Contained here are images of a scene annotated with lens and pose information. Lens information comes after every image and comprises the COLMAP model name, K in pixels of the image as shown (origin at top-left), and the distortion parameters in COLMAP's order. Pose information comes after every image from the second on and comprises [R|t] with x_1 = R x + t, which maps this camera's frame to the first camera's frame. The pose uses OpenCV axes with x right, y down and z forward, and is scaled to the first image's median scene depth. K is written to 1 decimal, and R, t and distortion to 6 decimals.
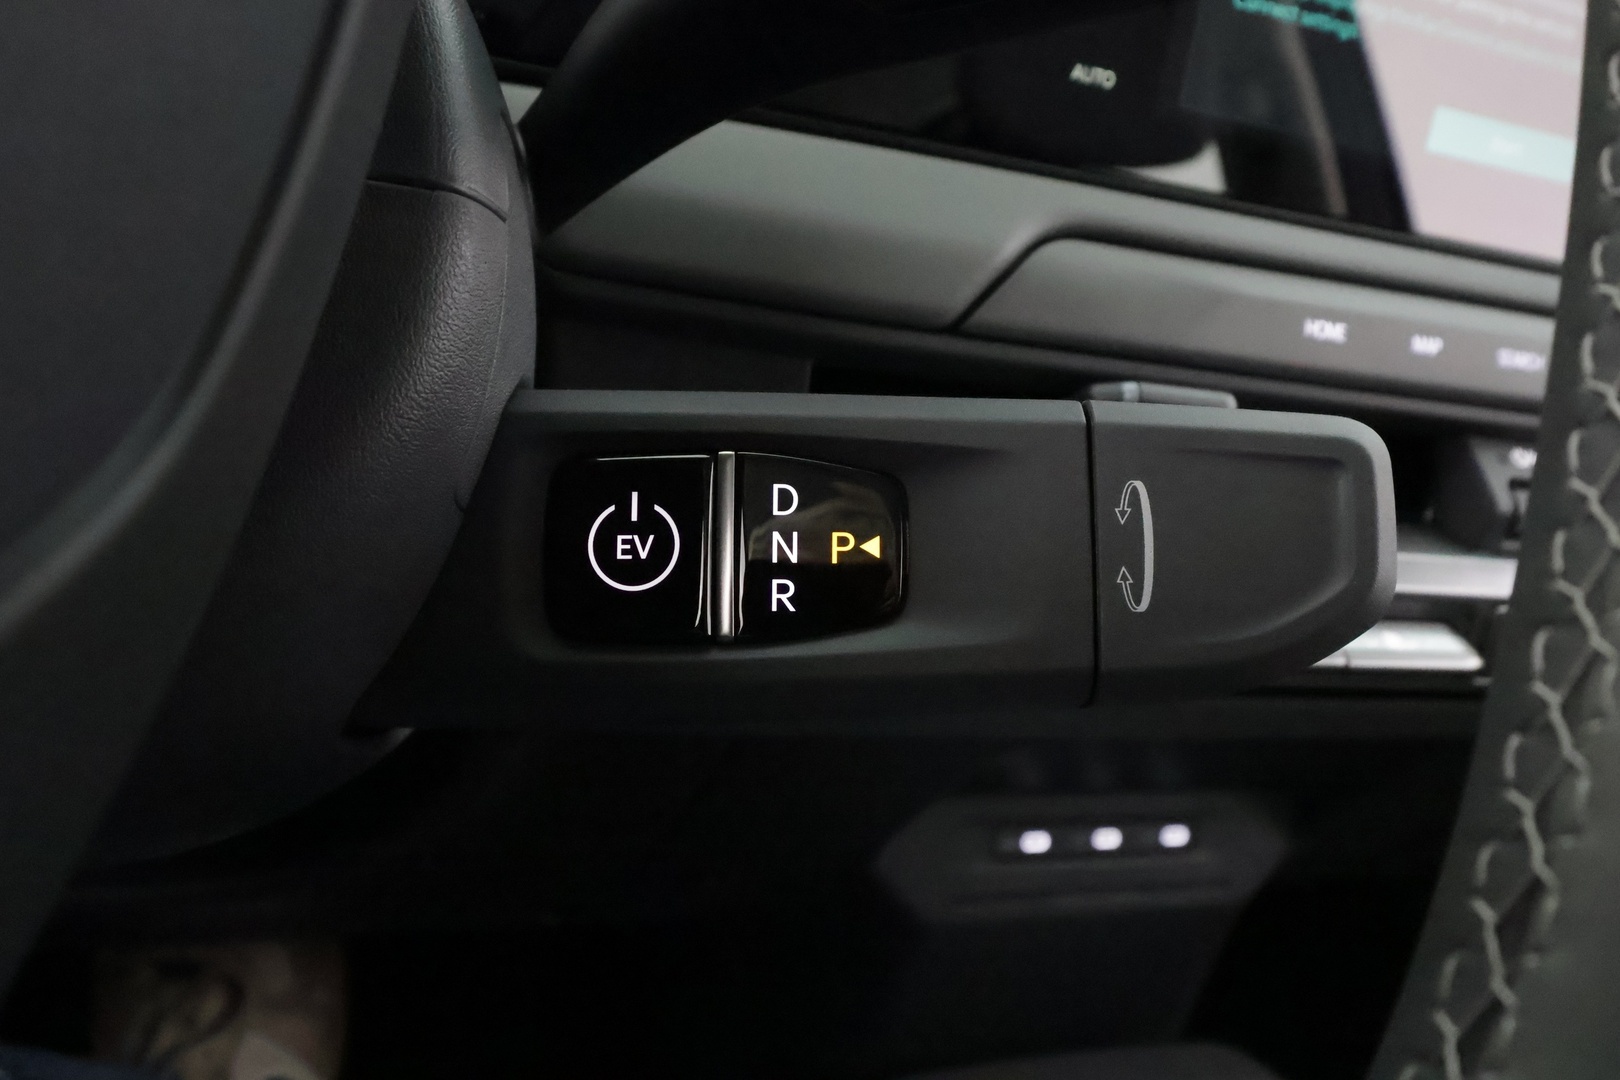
lens RADIAL K [[1274.9, 0, 817.9], [0, 1274.9, 544.4], [0, 0, 1]] dist [0.003535, -0.002783]
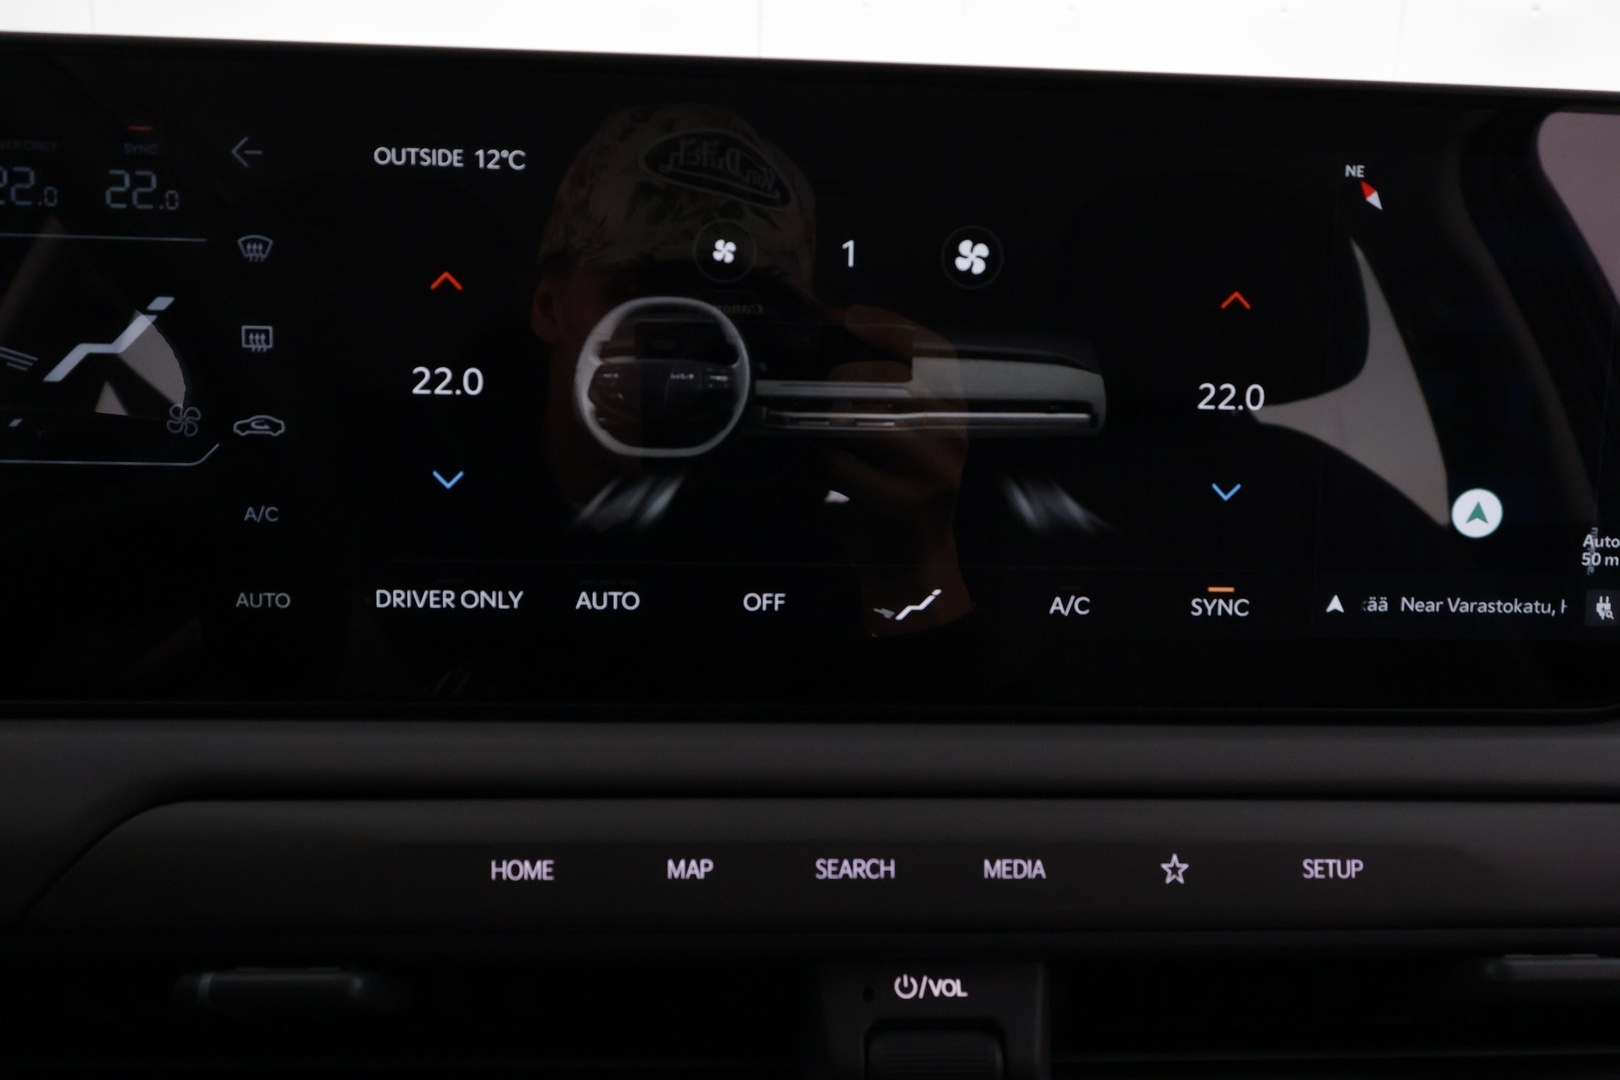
lens RADIAL K [[1274.9, 0, 803.2], [0, 1274.9, 534.0], [0, 0, 1]] dist [0.003535, -0.002783]
pose [[0.941752, -0.105493, -0.319336, 1.449438], [0.050261, 0.983014, -0.176514, -0.383663], [0.332533, 0.150182, 0.931057, 0.442123]]
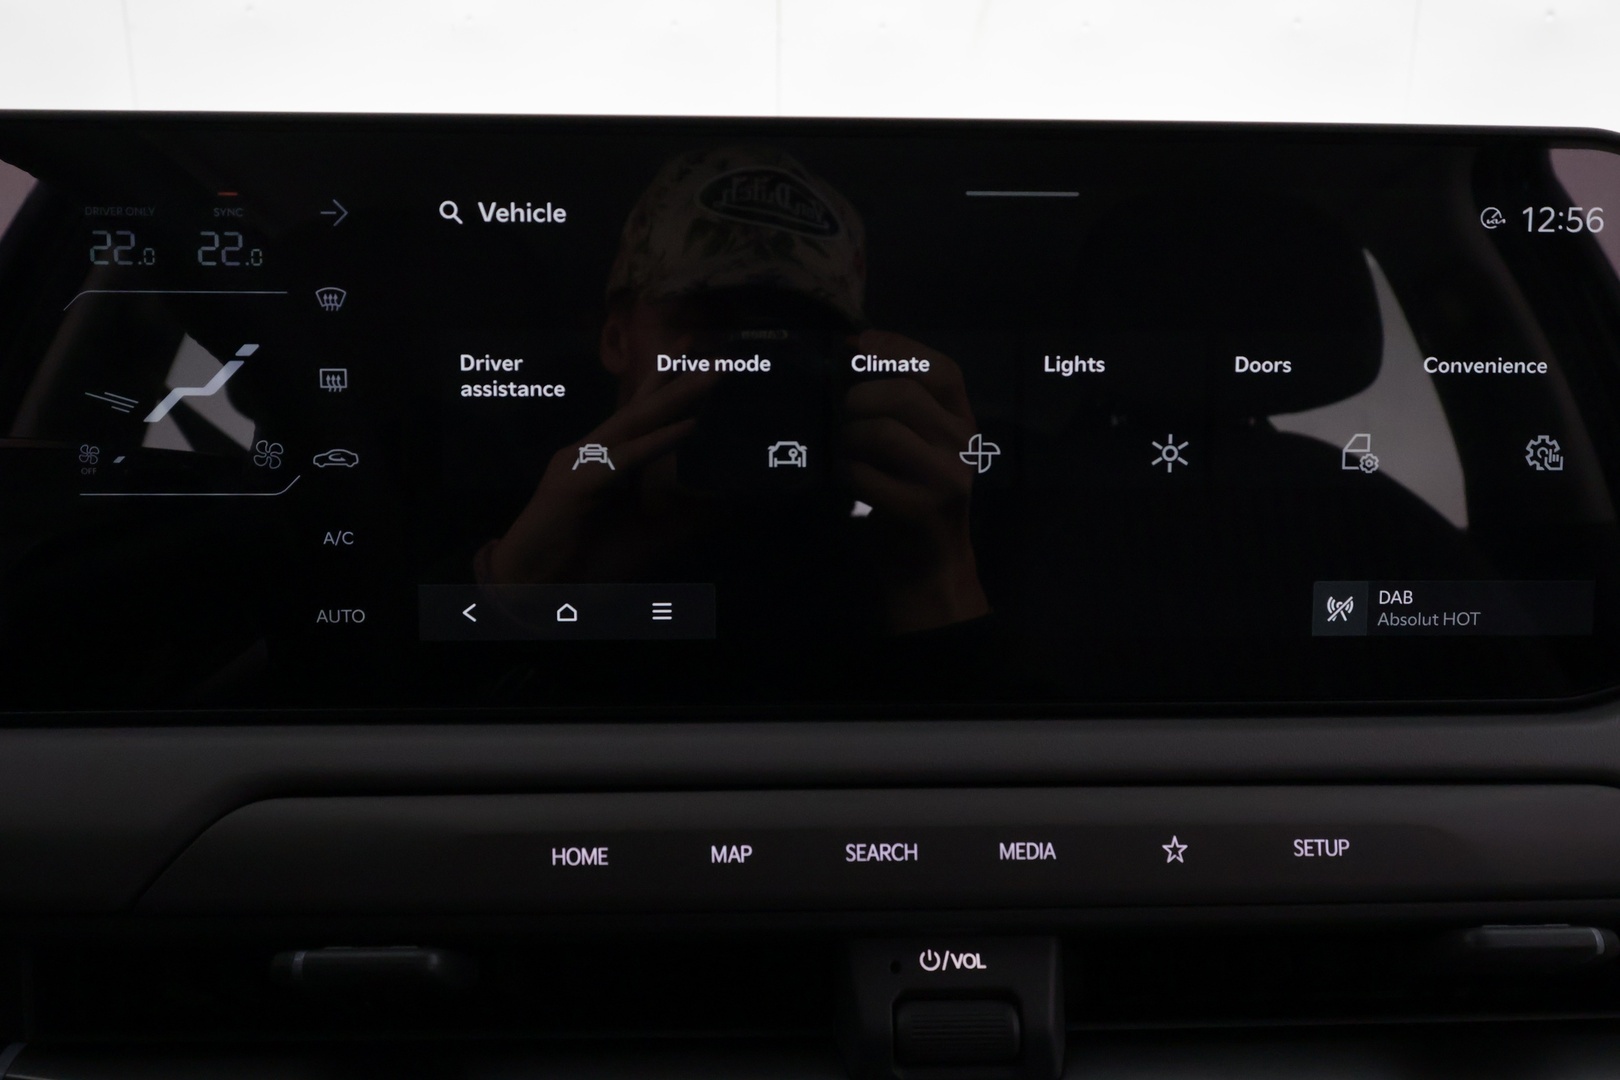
lens RADIAL K [[1274.9, 0, 802.4], [0, 1274.9, 547.6], [0, 0, 1]] dist [0.003535, -0.002783]
pose [[0.933075, -0.121124, -0.338674, 1.493532], [0.062921, 0.982041, -0.177867, -0.359616], [0.354135, 0.144653, 0.923939, 0.312160]]
